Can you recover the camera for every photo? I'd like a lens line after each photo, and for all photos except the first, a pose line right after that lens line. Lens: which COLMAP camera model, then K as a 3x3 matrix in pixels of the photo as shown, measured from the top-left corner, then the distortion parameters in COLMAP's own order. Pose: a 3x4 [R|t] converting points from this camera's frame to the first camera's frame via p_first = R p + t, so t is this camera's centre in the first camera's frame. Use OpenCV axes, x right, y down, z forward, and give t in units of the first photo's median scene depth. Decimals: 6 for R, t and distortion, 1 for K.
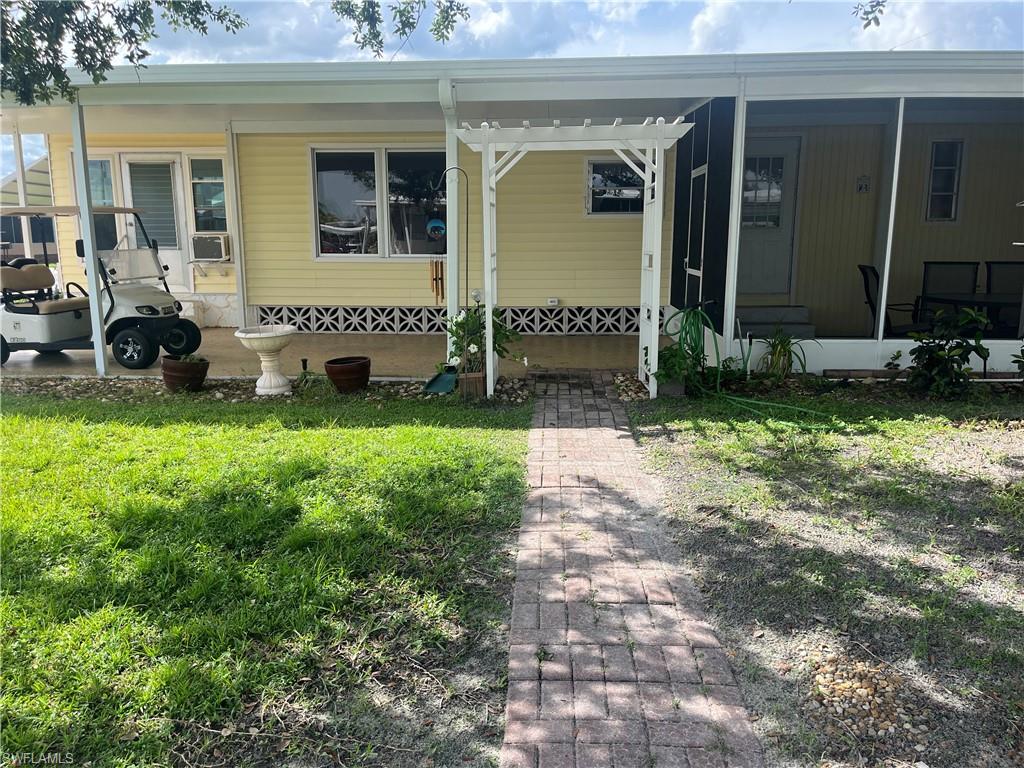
lens RADIAL K [[774.6, 0, 514.5], [0, 774.6, 385.6], [0, 0, 1]] dist [0.058549, -0.080739]
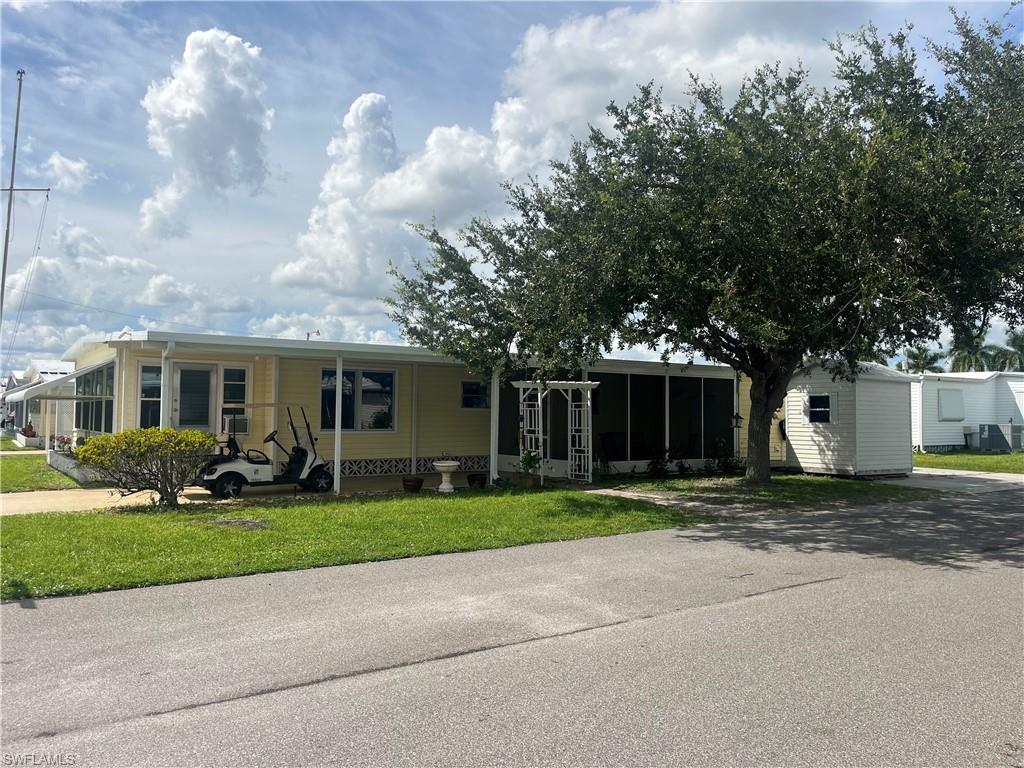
lens RADIAL K [[774.6, 0, 509.6], [0, 774.6, 383.2], [0, 0, 1]] dist [0.058549, -0.080739]
pose [[0.778478, 0.035971, 0.626641, -1.015207], [0.105621, 0.976613, -0.187274, 0.088609], [-0.618722, 0.211975, 0.756472, -0.532577]]
